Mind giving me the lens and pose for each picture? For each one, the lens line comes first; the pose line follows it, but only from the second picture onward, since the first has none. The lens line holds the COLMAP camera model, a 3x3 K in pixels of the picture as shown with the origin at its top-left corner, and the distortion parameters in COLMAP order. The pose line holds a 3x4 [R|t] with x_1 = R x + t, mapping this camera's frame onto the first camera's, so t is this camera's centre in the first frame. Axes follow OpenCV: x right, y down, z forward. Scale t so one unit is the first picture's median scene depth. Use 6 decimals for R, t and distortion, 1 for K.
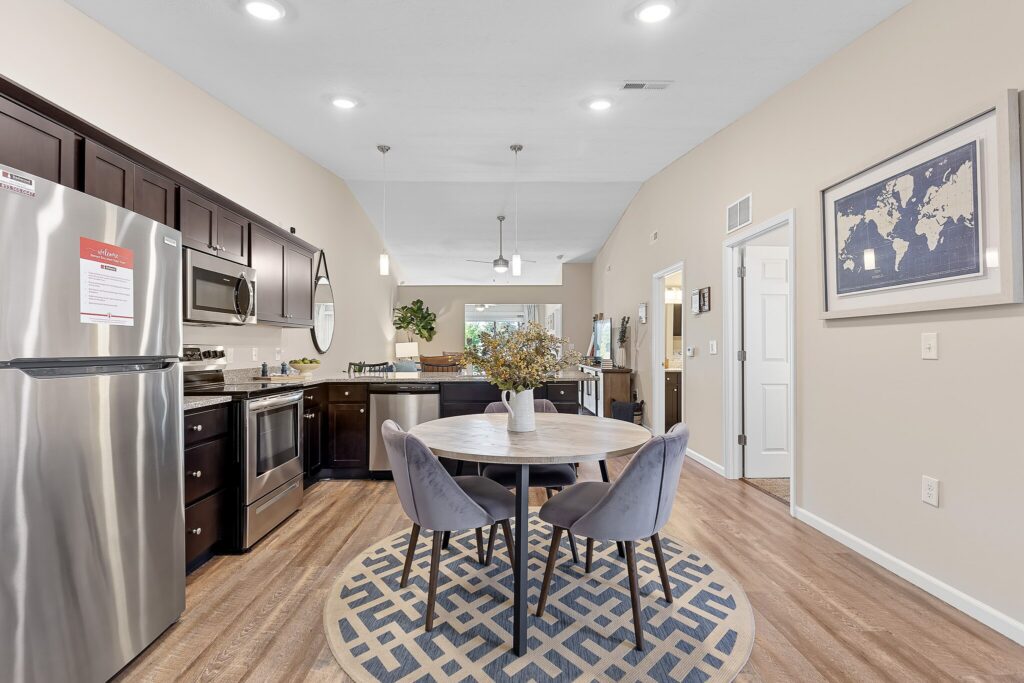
lens RADIAL K [[461.0, 0, 512.3], [0, 461.0, 342.9], [0, 0, 1]] dist [0.010935, -0.000428]
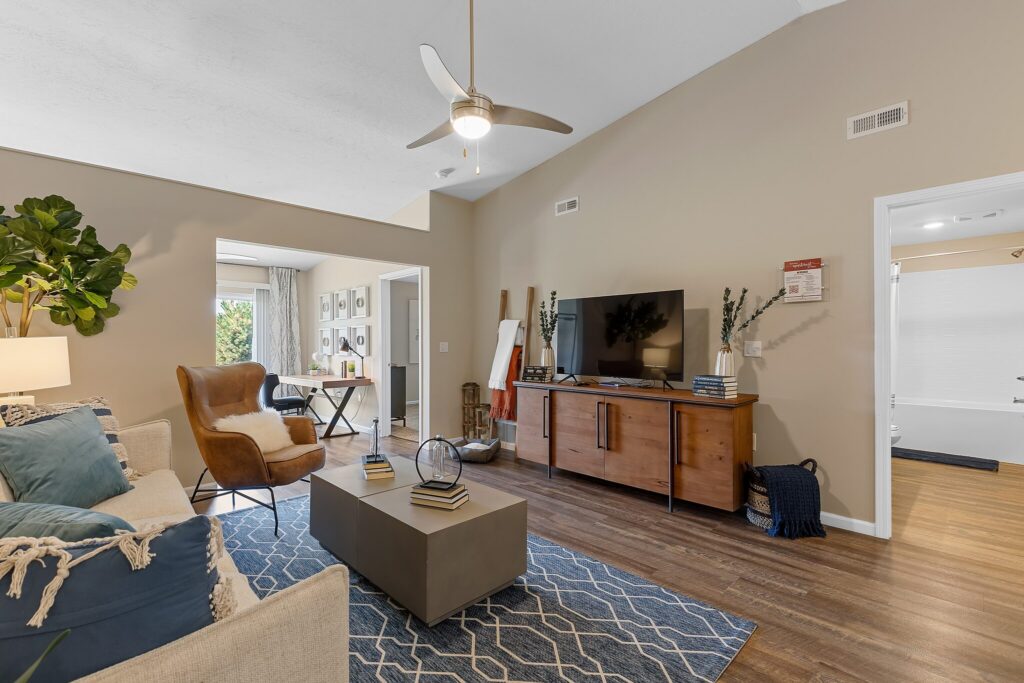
lens RADIAL K [[461.0, 0, 511.7], [0, 461.0, 343.2], [0, 0, 1]] dist [0.010935, -0.000428]
pose [[0.731215, 0.000943, 0.682147, -0.186331], [-0.007530, 0.999949, 0.006689, -0.002166], [-0.682106, -0.010028, 0.731185, 0.556790]]
